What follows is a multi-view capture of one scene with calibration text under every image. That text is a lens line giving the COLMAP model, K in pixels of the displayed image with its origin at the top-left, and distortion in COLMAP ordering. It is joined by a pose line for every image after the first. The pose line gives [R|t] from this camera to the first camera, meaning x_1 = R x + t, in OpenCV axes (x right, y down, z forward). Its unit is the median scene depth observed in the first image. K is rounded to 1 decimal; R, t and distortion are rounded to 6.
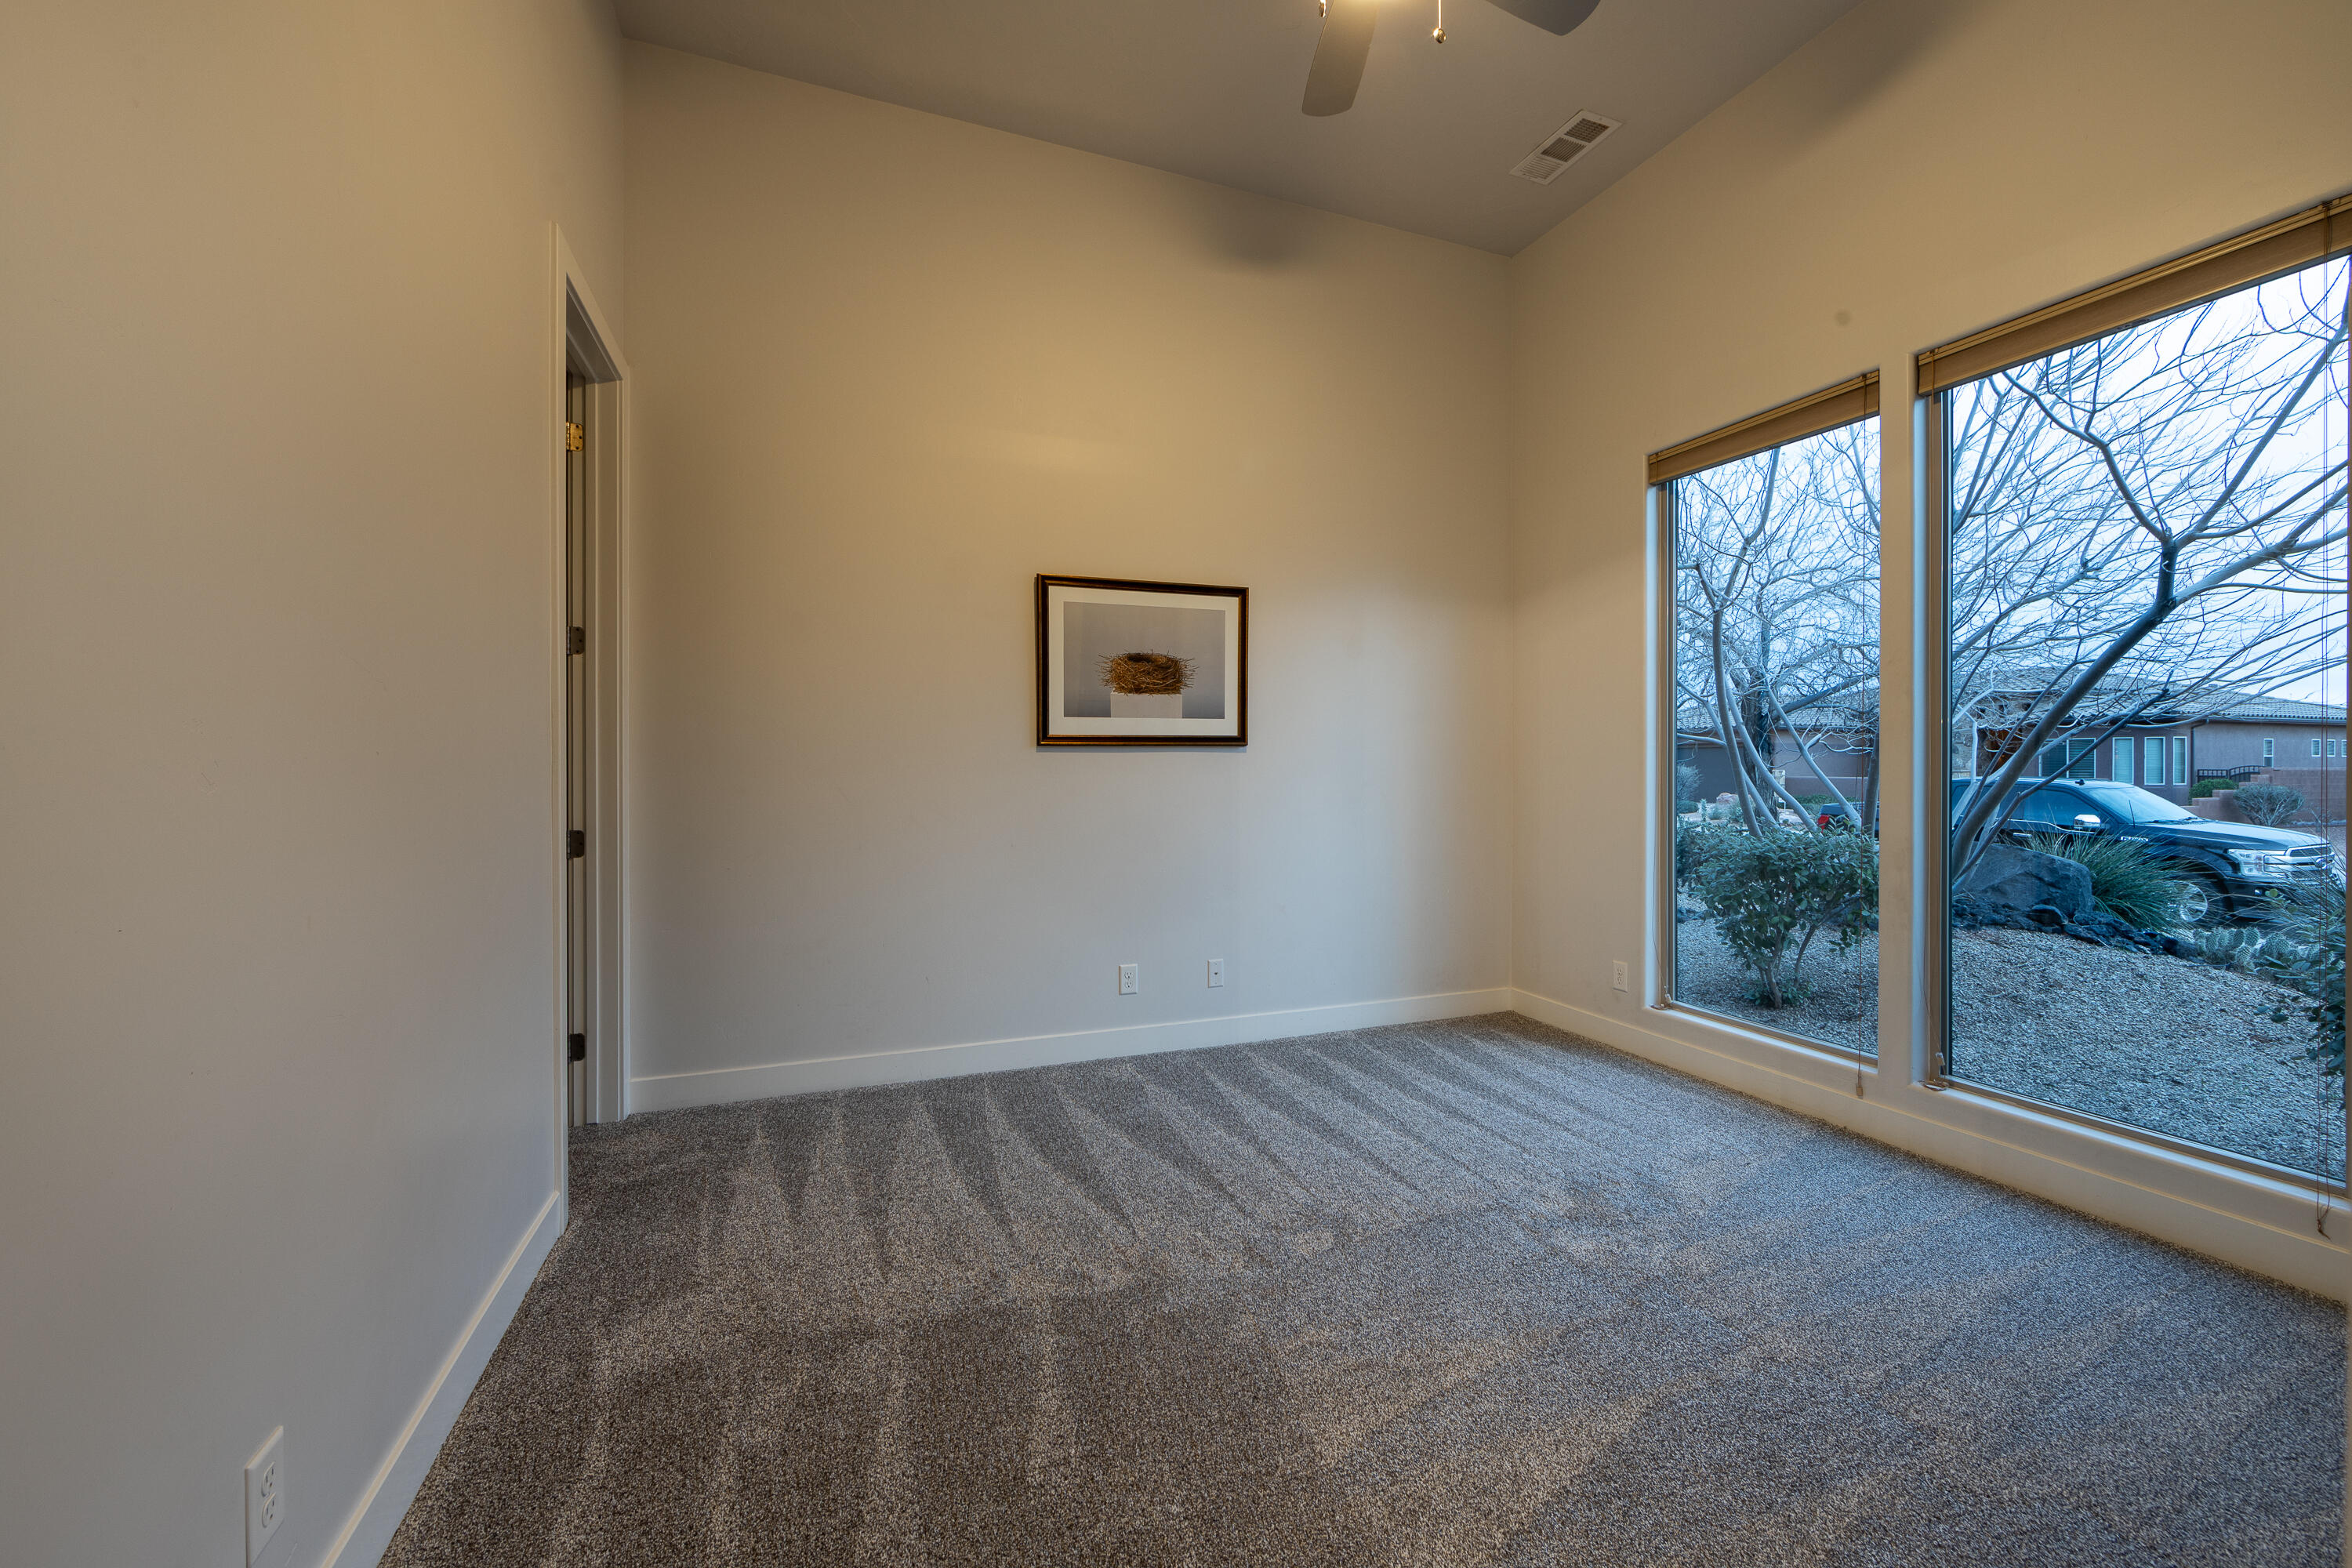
lens RADIAL K [[955.8, 0, 1176.0], [0, 955.8, 784.0], [0, 0, 1]] dist [-0.000078, 0.000014]
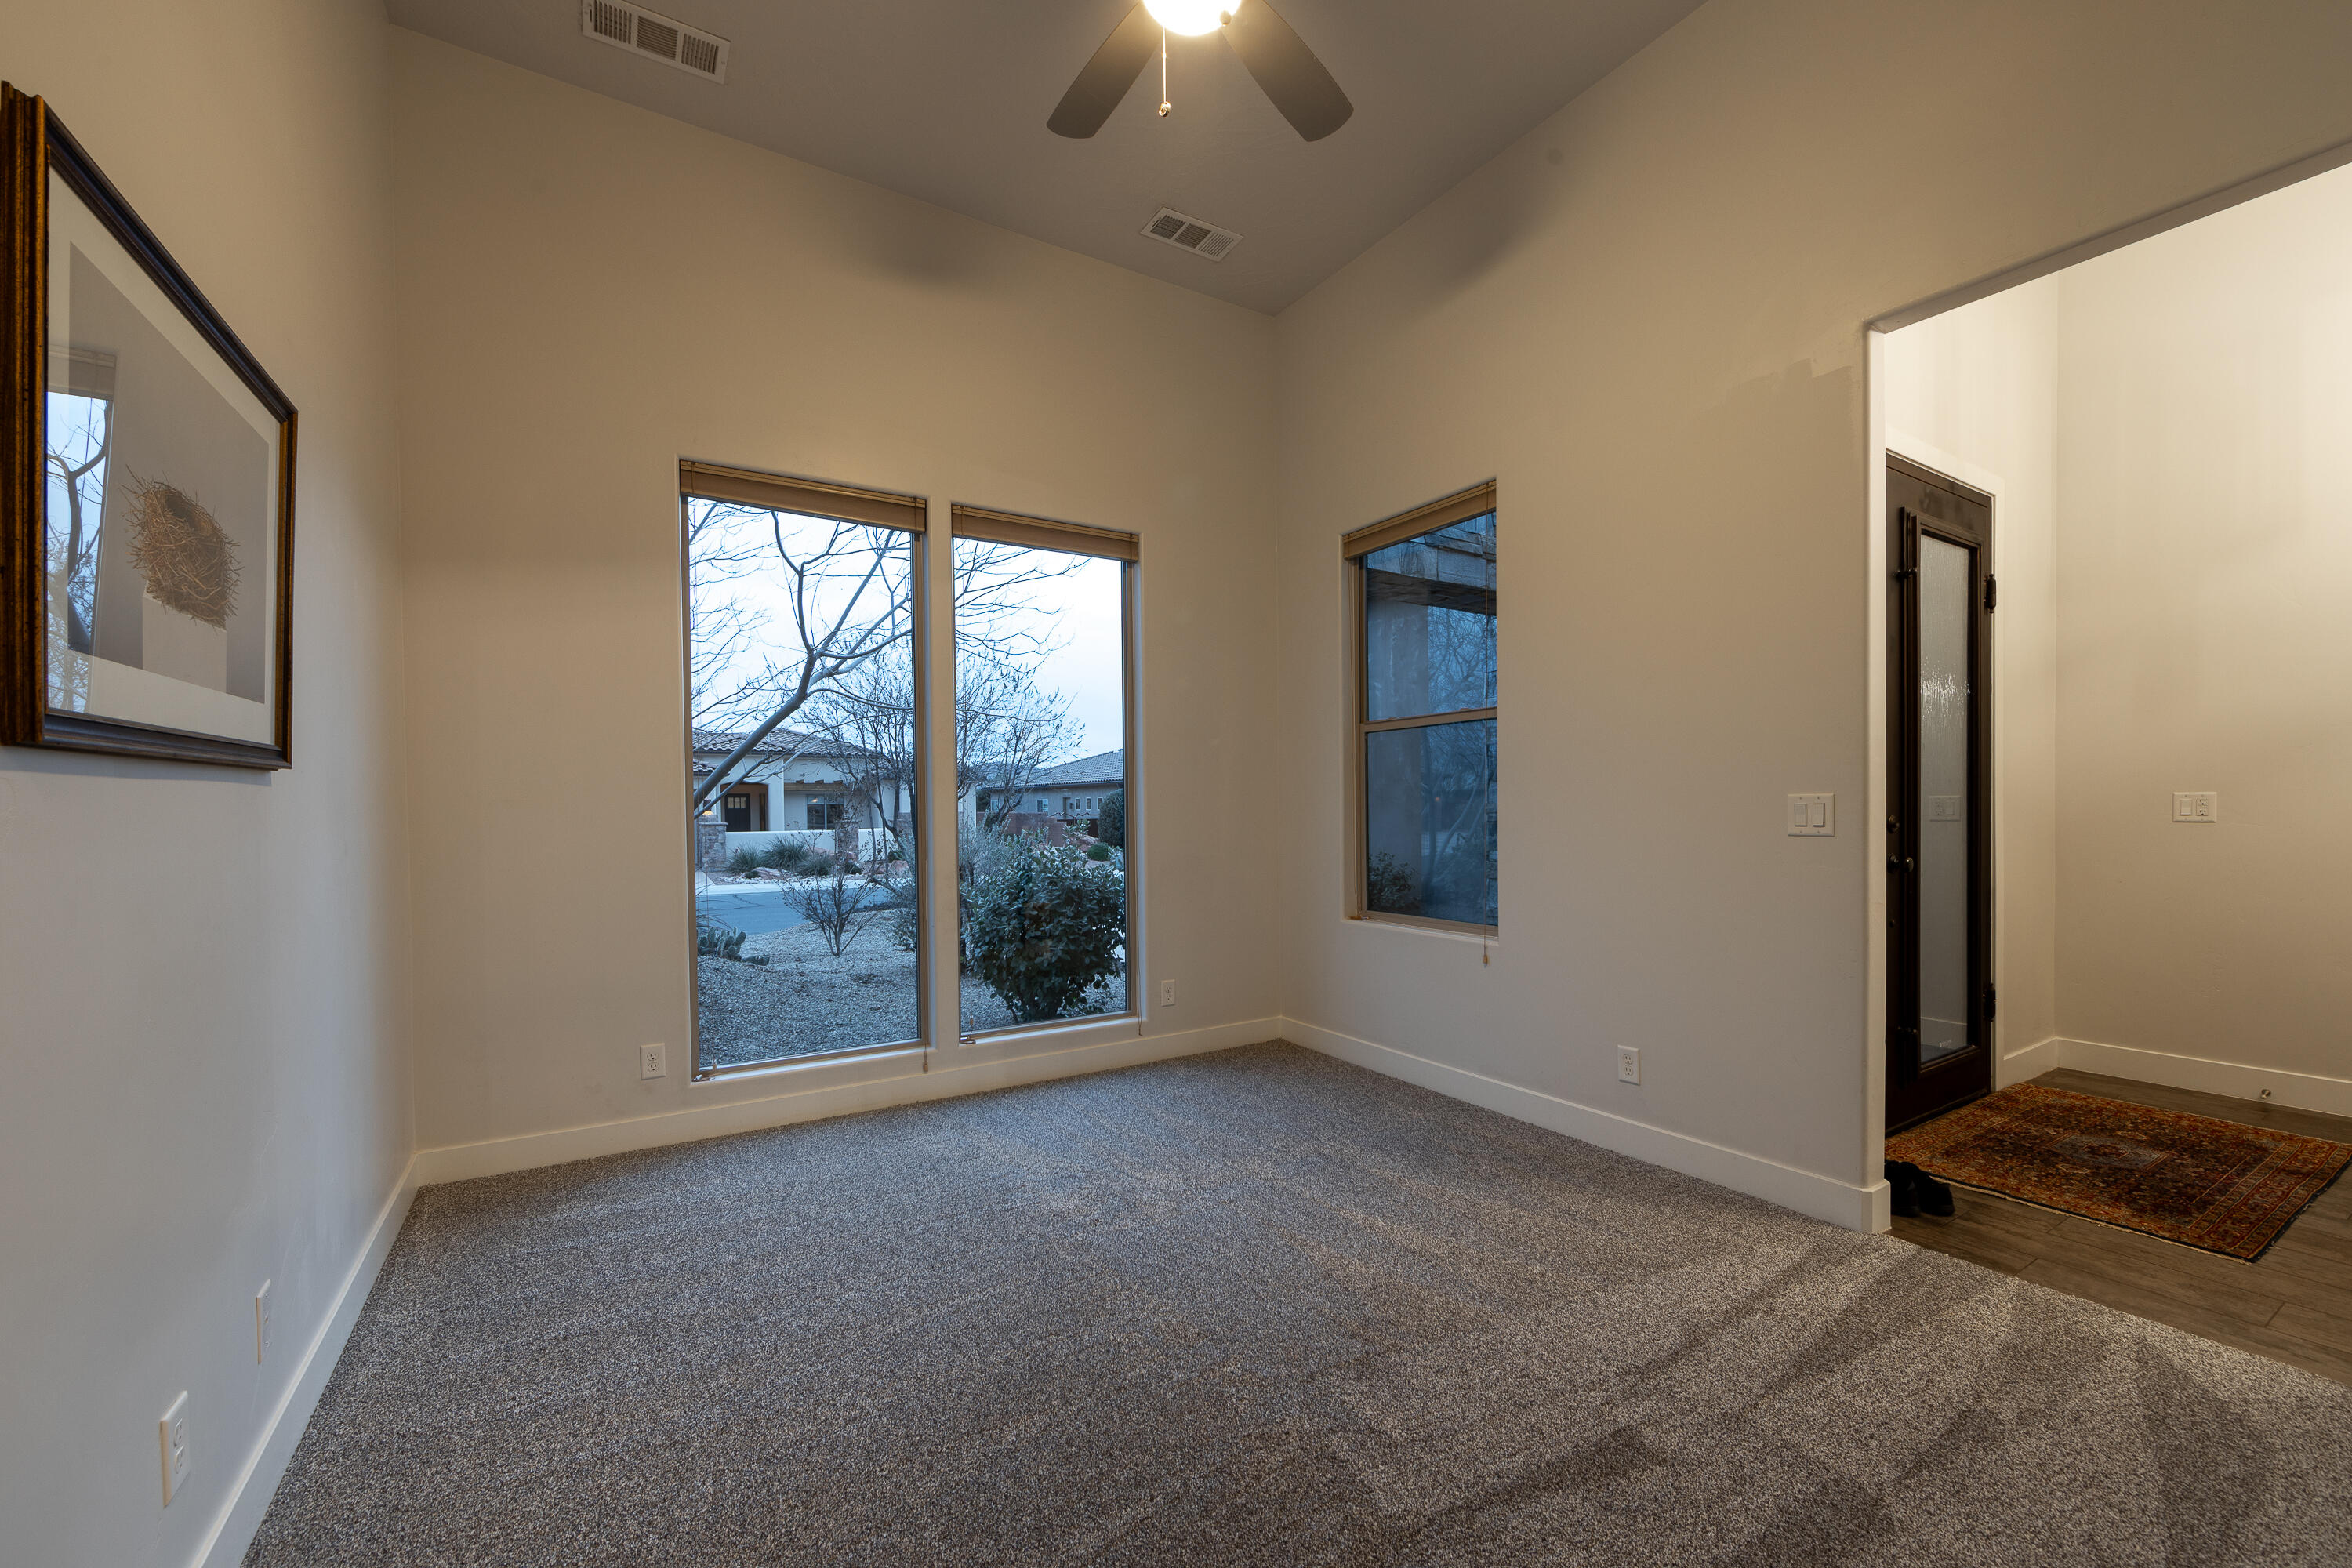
lens RADIAL K [[942.3, 0, 1182.4], [0, 942.3, 830.0], [0, 0, 1]] dist [0.001041, 0.000046]
pose [[-0.185308, -0.022262, 0.982428, -0.523092], [0.017416, 0.999512, 0.025935, -0.020010], [-0.982526, 0.021916, -0.184830, 0.825875]]
